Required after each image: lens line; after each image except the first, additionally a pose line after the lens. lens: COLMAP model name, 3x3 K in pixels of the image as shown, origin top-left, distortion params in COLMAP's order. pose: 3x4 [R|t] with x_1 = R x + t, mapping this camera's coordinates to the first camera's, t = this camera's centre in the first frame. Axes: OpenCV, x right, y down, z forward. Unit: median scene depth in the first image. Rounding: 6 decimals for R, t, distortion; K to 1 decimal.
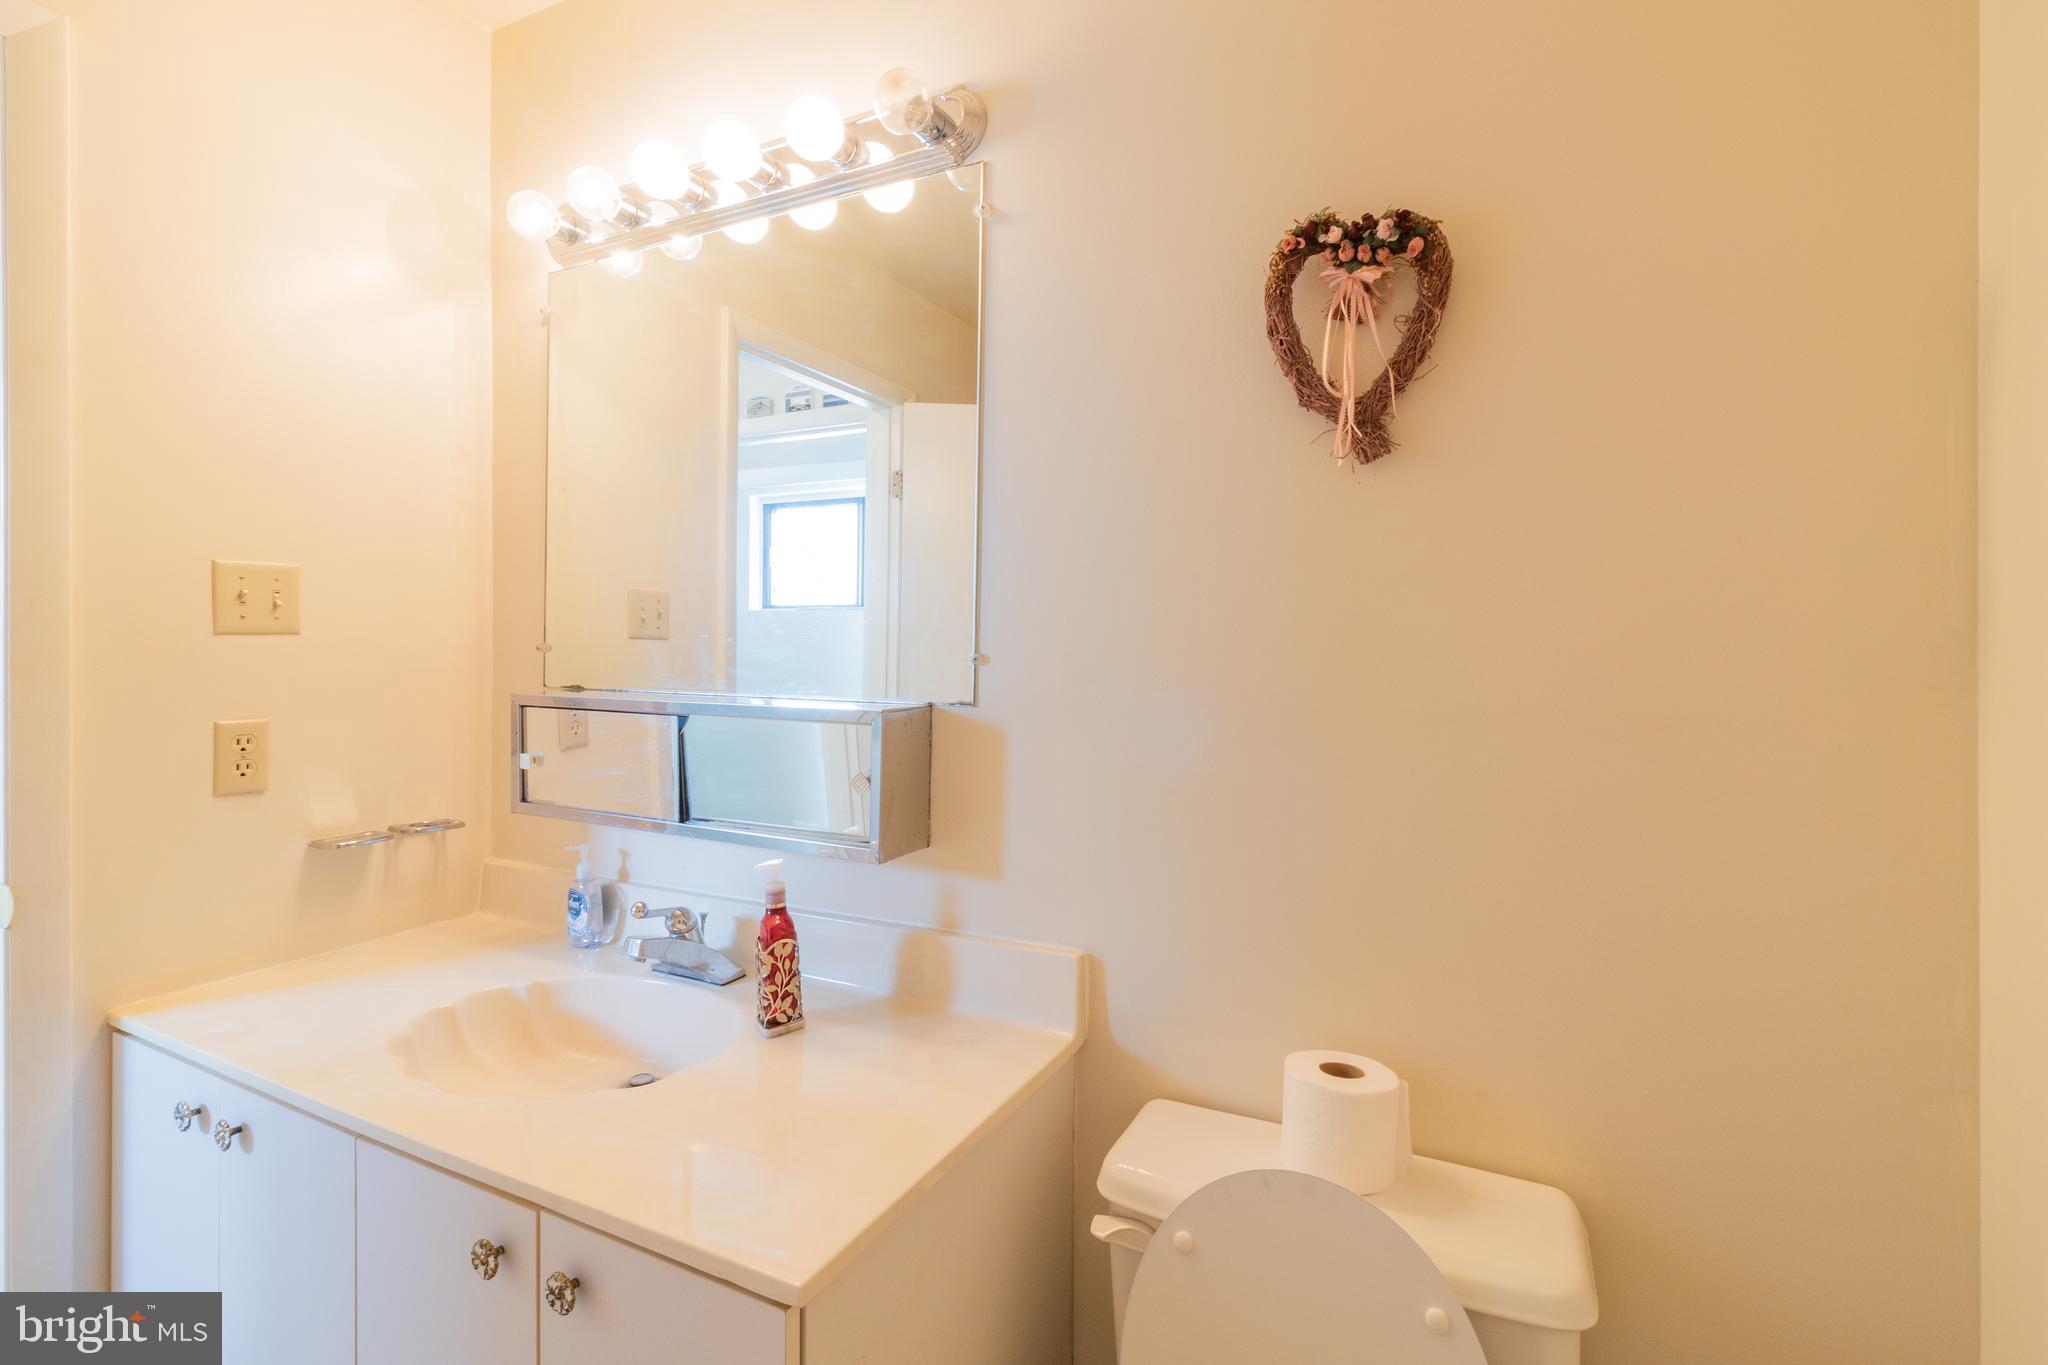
lens RADIAL K [[942.4, 0, 1022.3], [0, 942.4, 661.0], [0, 0, 1]] dist [0.009760, -0.002237]
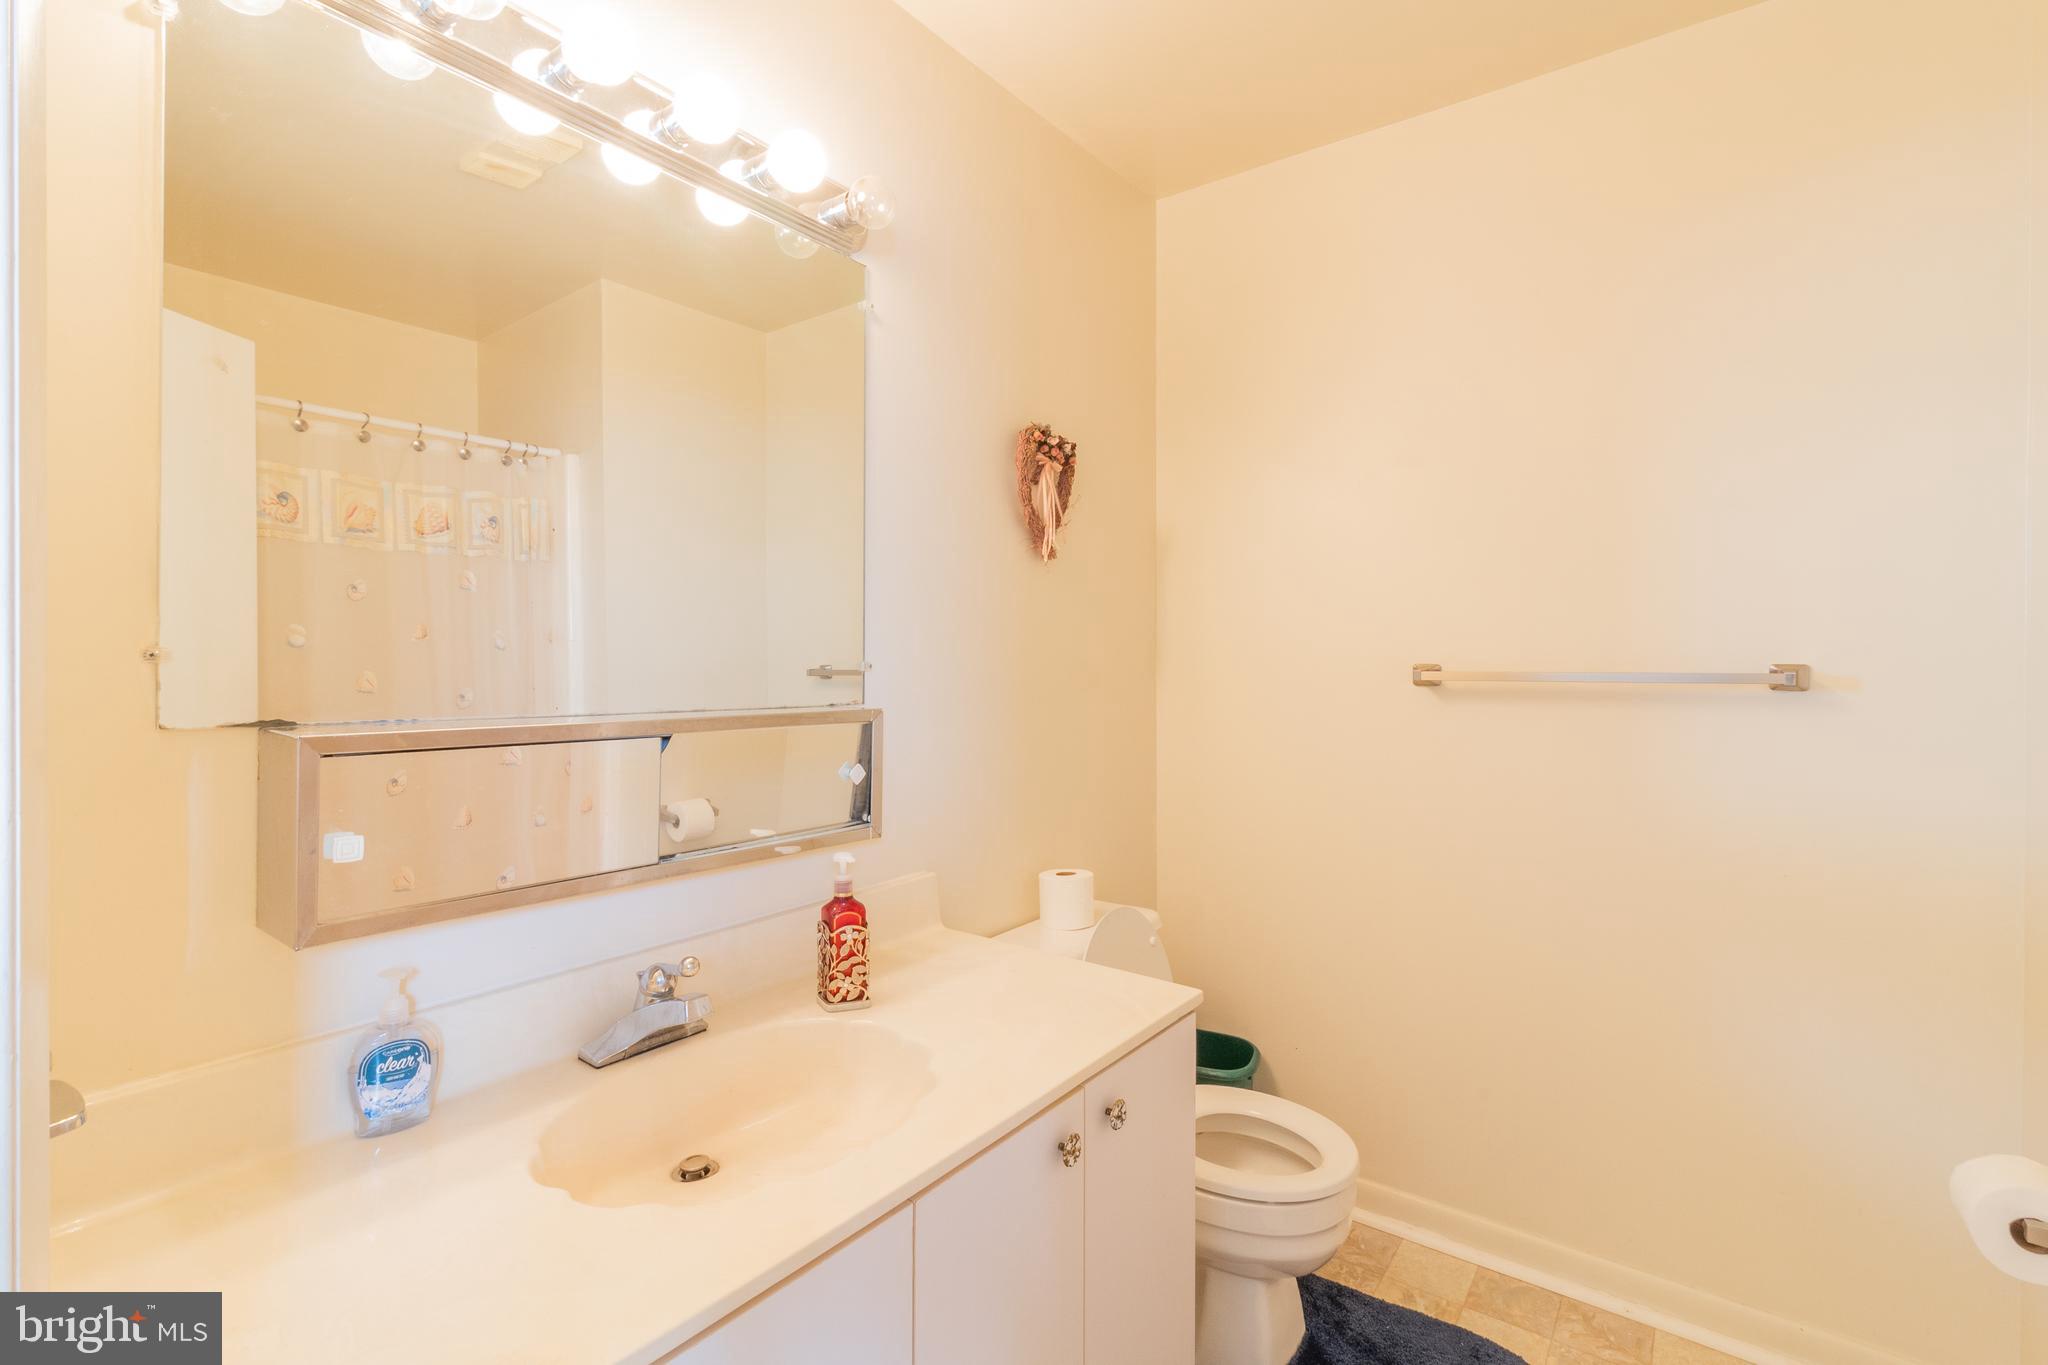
lens RADIAL K [[942.4, 0, 1022.3], [0, 942.4, 661.0], [0, 0, 1]] dist [0.009760, -0.002237]
pose [[0.168431, -0.005644, 0.985697, -1.182264], [0.006378, 0.999969, 0.004636, -0.011879], [-0.985693, 0.005505, 0.168462, 0.560937]]
